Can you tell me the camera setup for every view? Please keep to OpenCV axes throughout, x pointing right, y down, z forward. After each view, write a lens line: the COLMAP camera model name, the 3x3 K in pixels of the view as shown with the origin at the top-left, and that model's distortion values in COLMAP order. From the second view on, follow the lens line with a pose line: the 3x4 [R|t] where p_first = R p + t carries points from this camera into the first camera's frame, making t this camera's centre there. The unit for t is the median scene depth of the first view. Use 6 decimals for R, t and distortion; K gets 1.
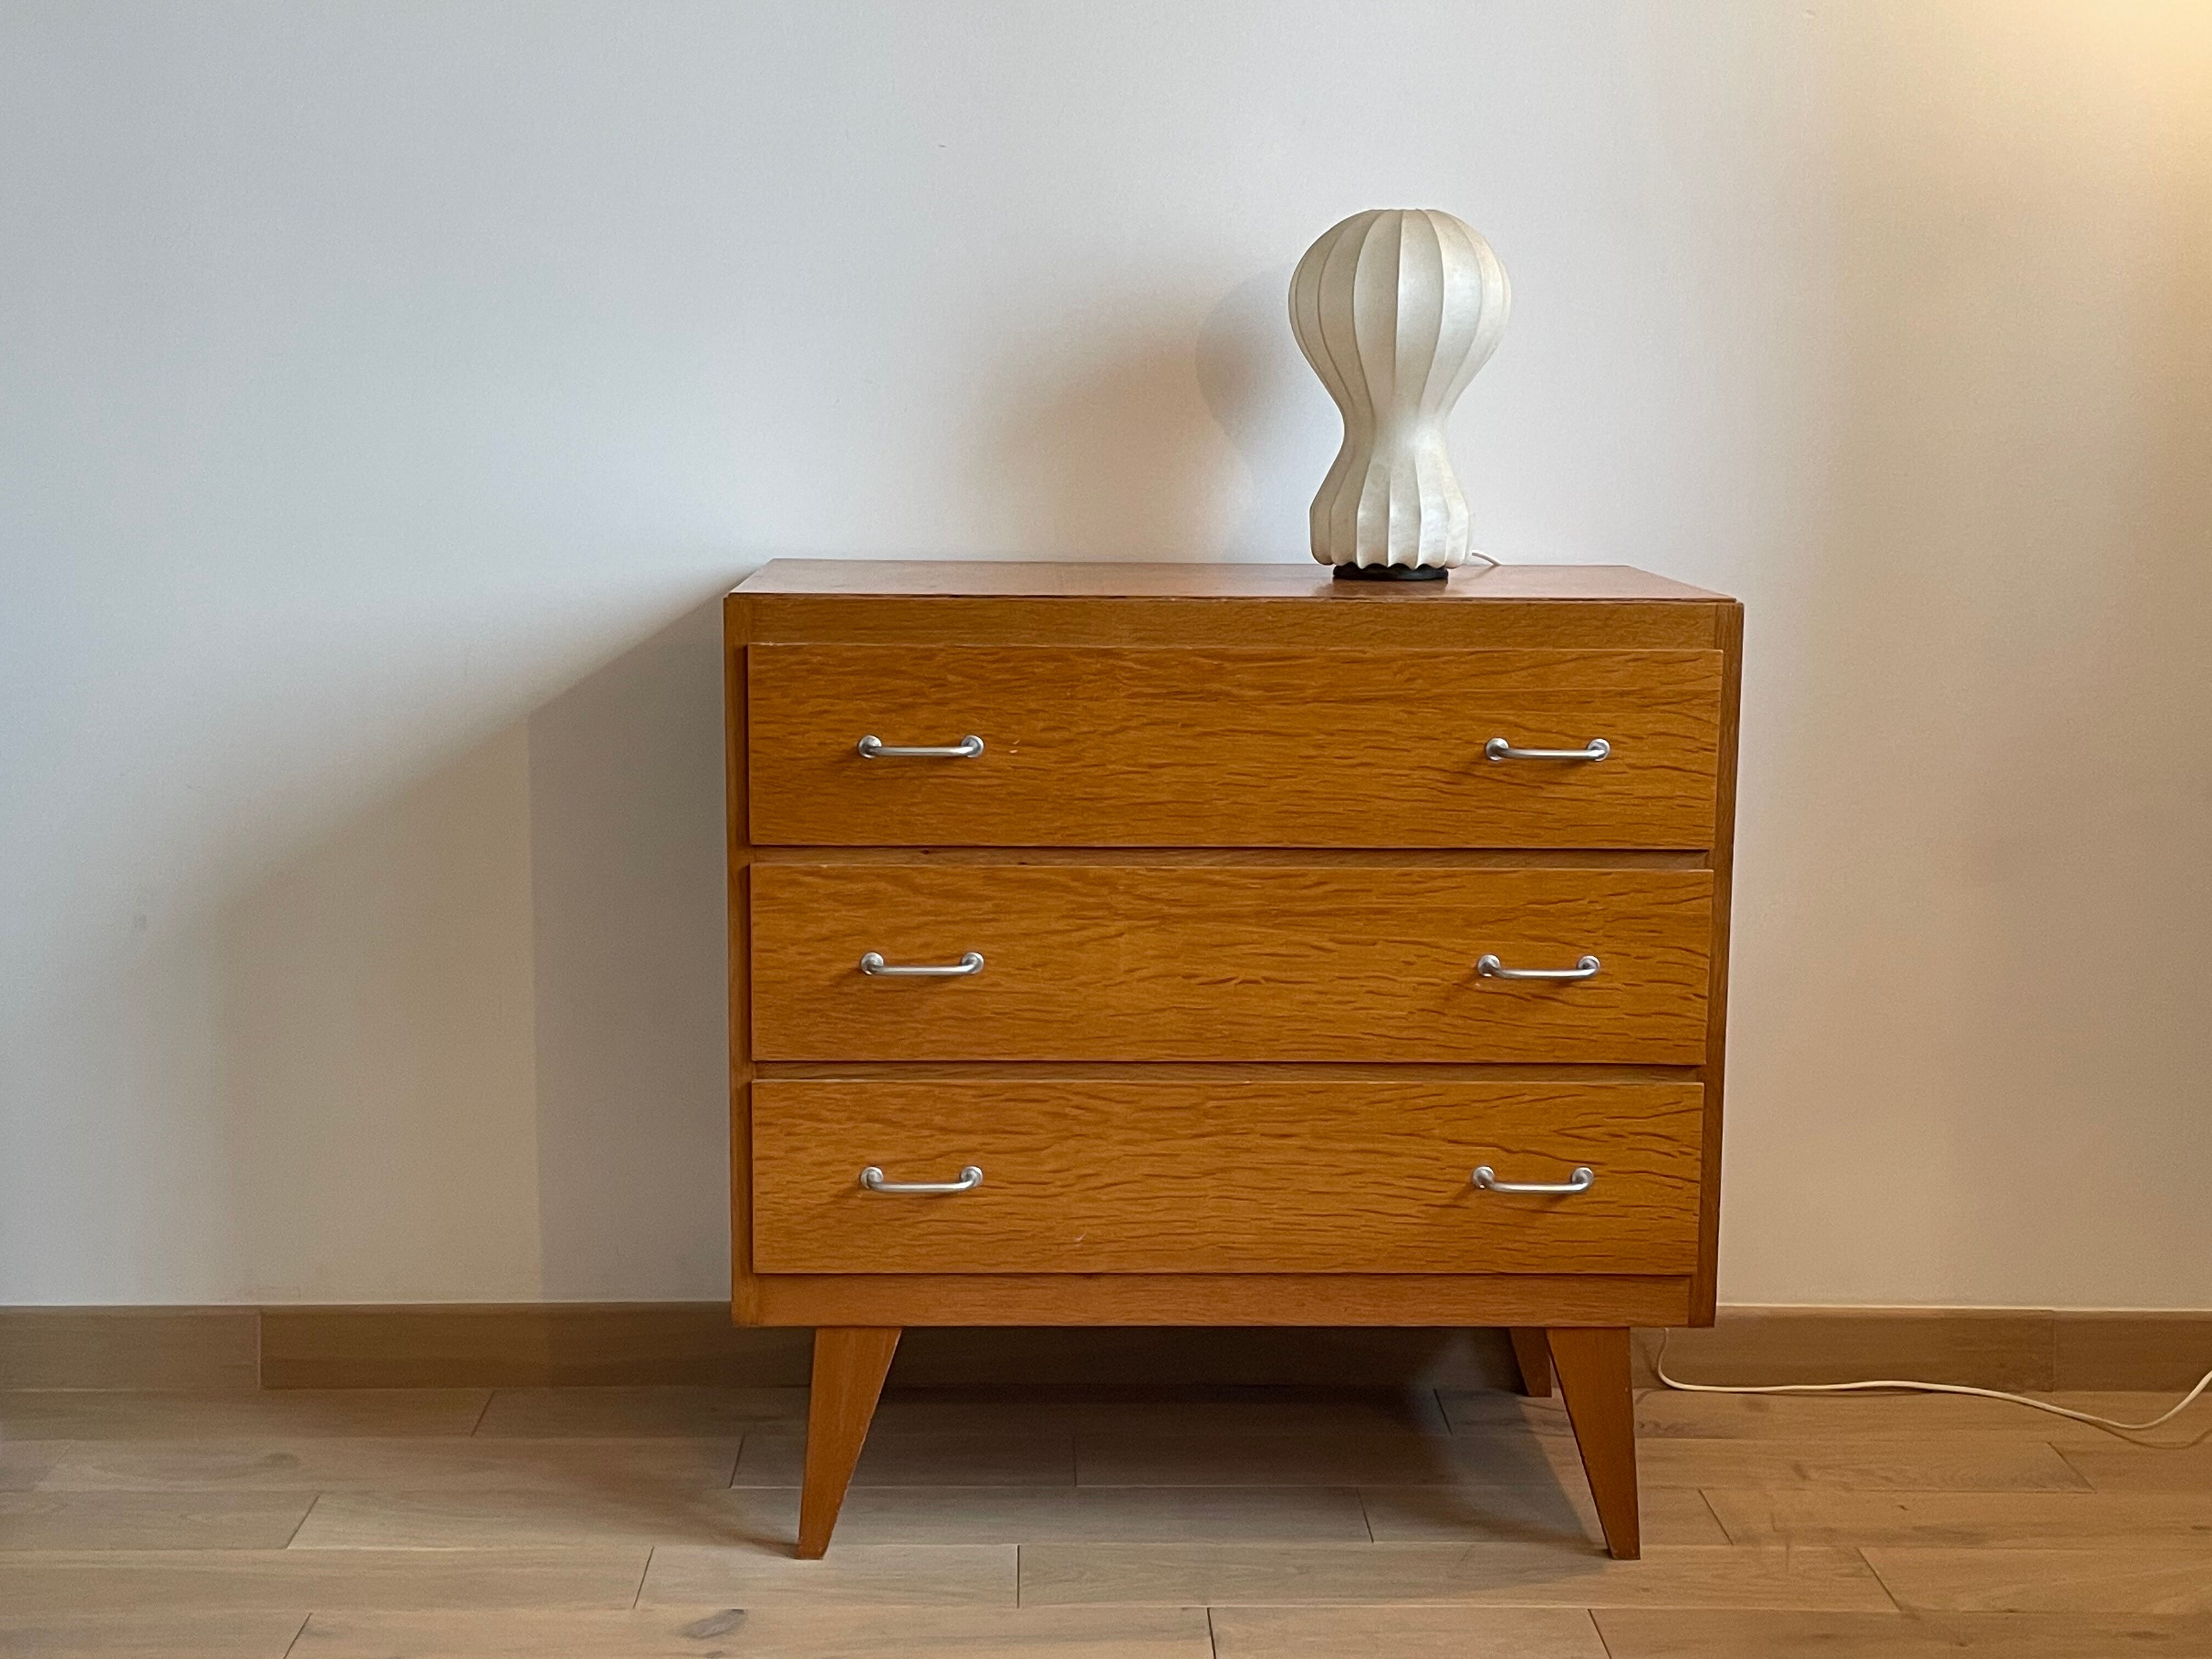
lens RADIAL K [[2778.5, 0, 1110.4], [0, 2778.5, 802.3], [0, 0, 1]] dist [0.129986, -0.287416]
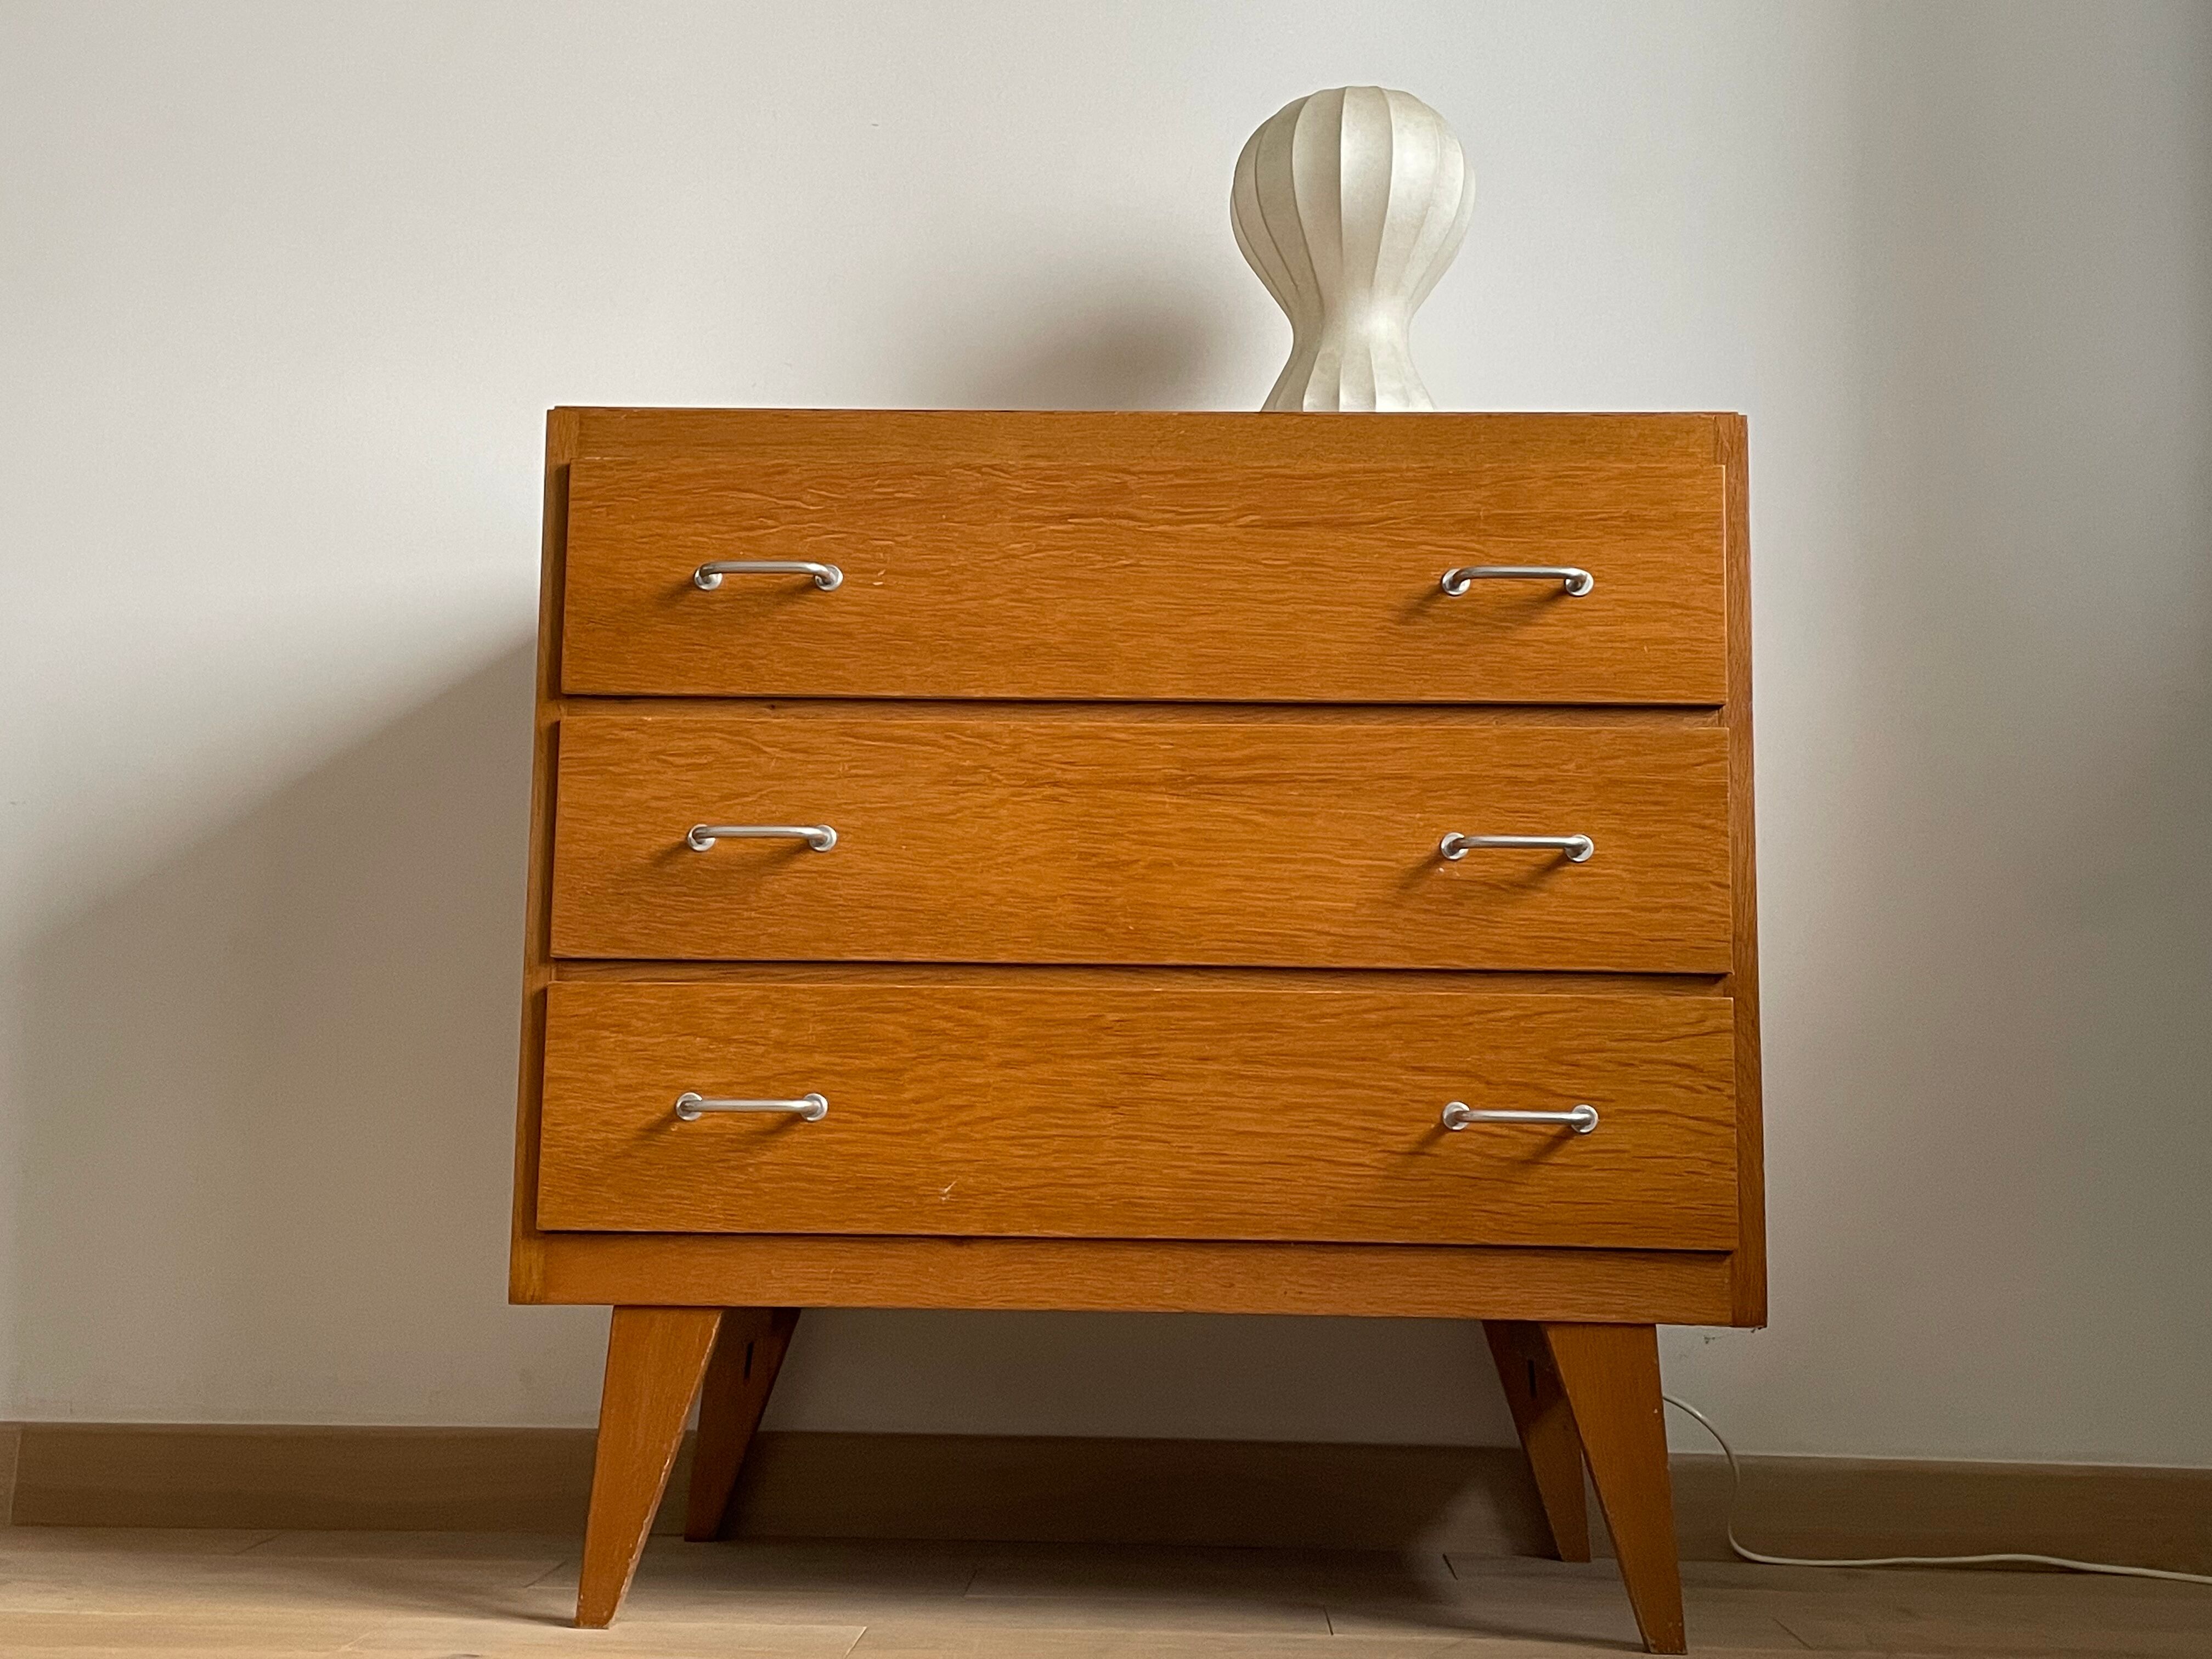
lens RADIAL K [[2553.9, 0, 1111.6], [0, 2553.9, 801.1], [0, 0, 1]] dist [0.130275, -0.239004]
pose [[0.997901, -0.003950, -0.064635, 0.084560], [-0.014598, 0.958726, -0.283958, 0.260425], [0.063089, 0.284305, 0.956656, 0.275991]]
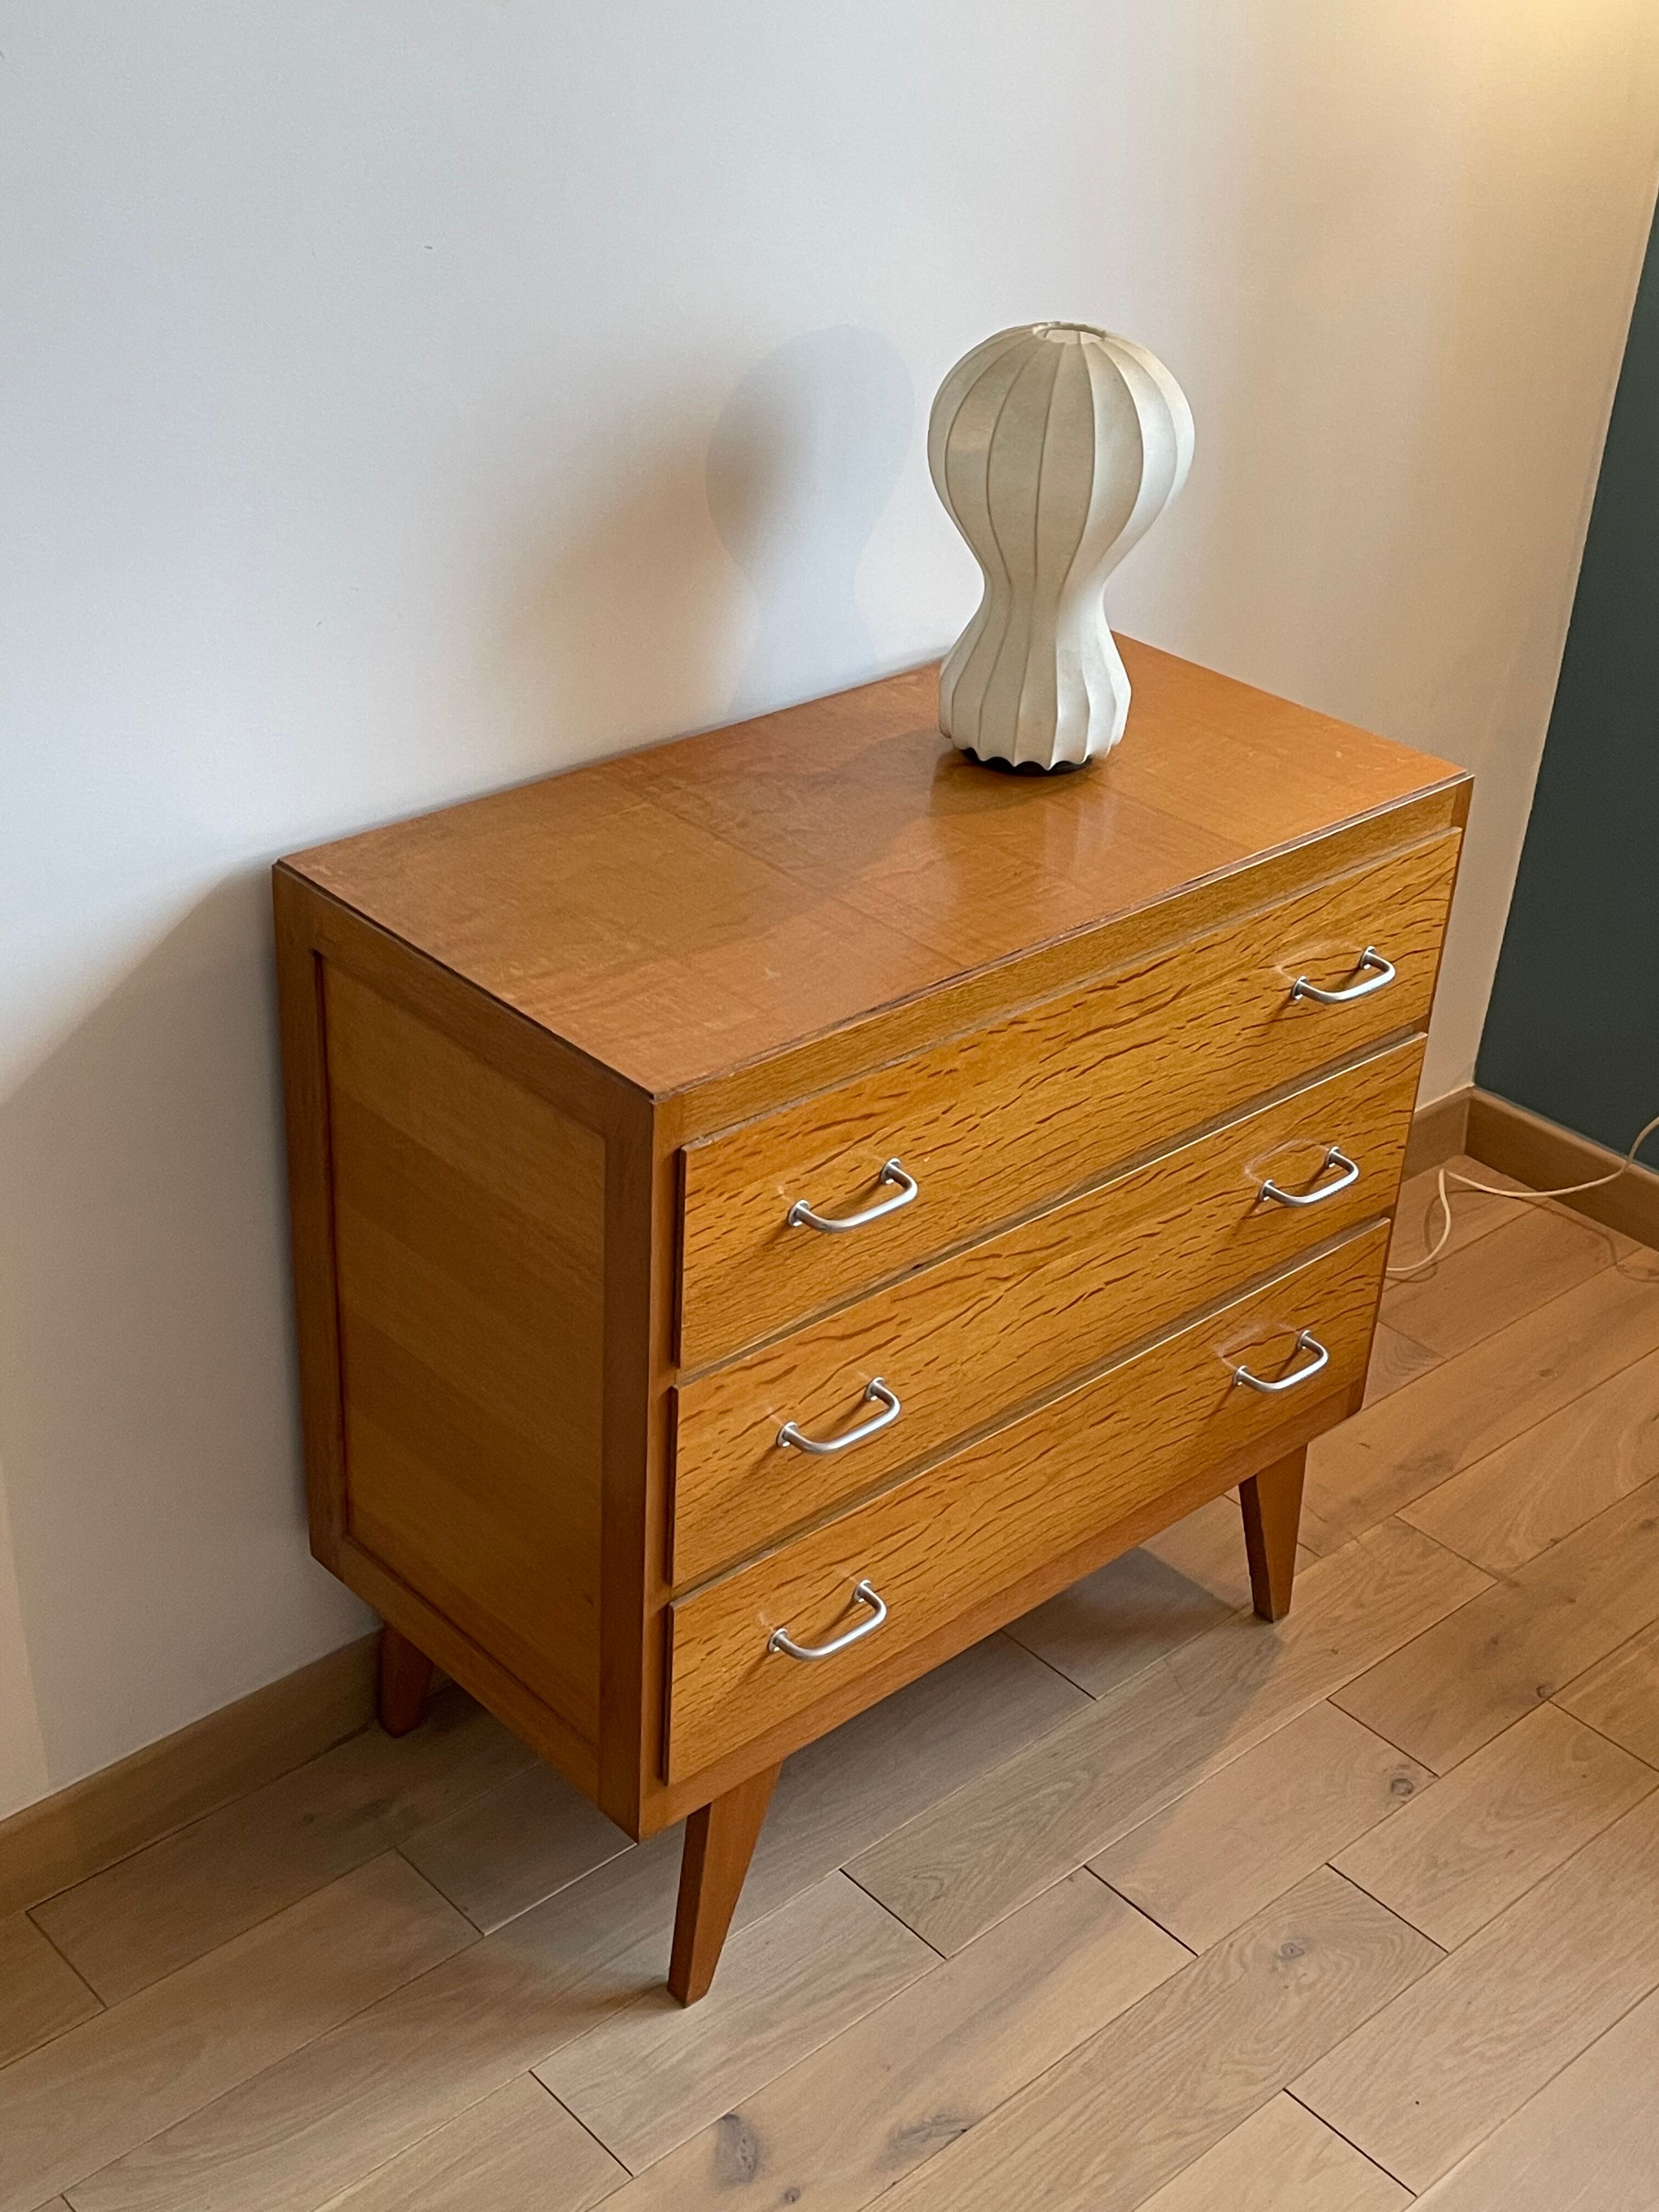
lens RADIAL K [[2764.8, 0, 834.4], [0, 2764.8, 1145.6], [0, 0, 1]] dist [0.135385, -0.269936]
pose [[0.757114, -0.312771, 0.573544, -0.519340], [0.059400, 0.907264, 0.416346, -0.361452], [-0.650577, -0.281153, 0.705481, 0.430179]]
